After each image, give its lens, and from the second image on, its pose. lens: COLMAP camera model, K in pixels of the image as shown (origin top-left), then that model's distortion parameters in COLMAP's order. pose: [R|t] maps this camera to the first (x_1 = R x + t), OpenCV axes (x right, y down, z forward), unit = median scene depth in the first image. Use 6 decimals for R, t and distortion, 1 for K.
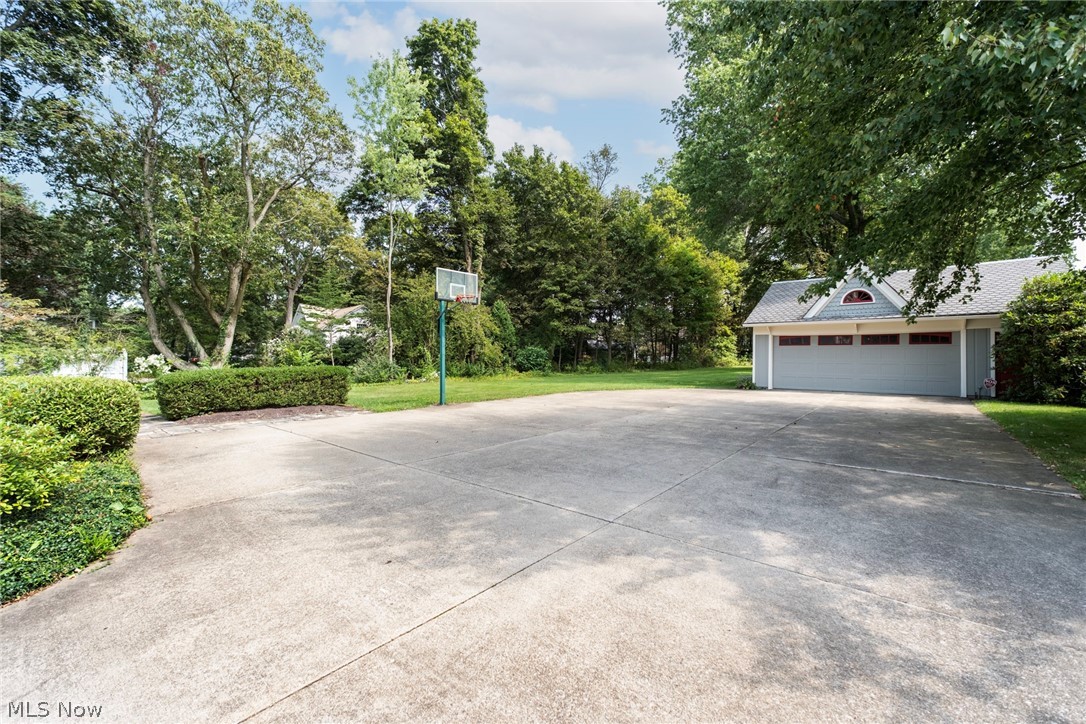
lens RADIAL K [[476.1, 0, 541.3], [0, 476.1, 358.8], [0, 0, 1]] dist [0.001623, -0.000017]
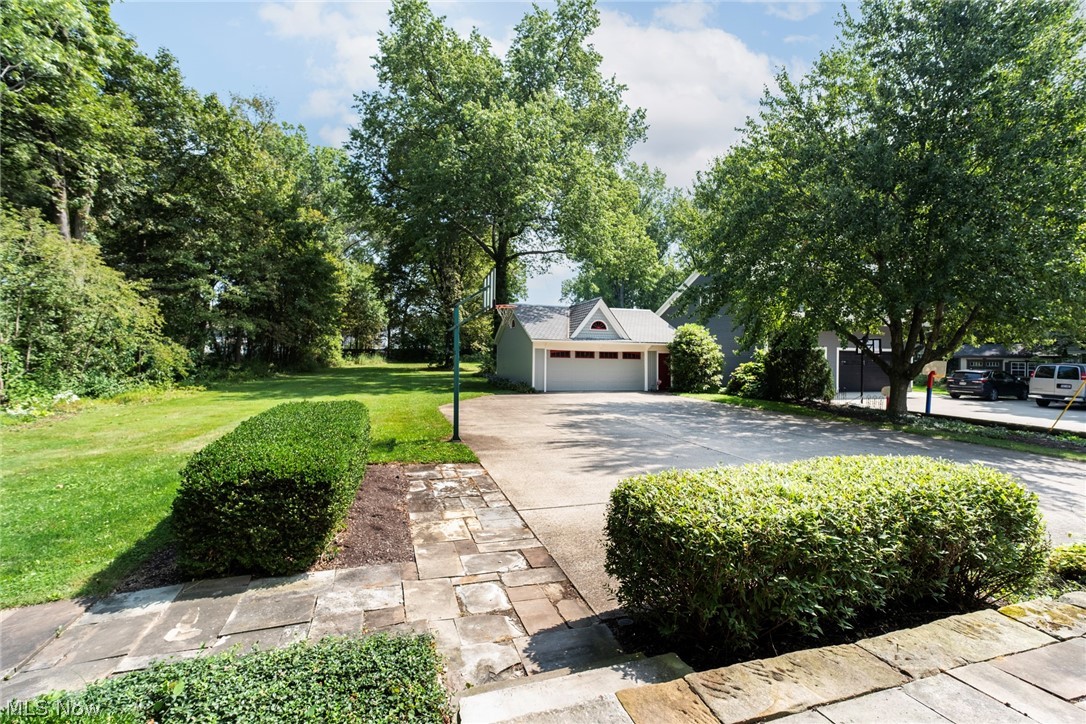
lens RADIAL K [[476.1, 0, 540.0], [0, 476.1, 363.3], [0, 0, 1]] dist [0.001623, -0.000017]
pose [[0.505524, 0.005911, 0.862793, -0.672724], [-0.004051, 0.999982, -0.004477, -0.007316], [-0.862803, -0.001232, 0.505538, 0.413615]]
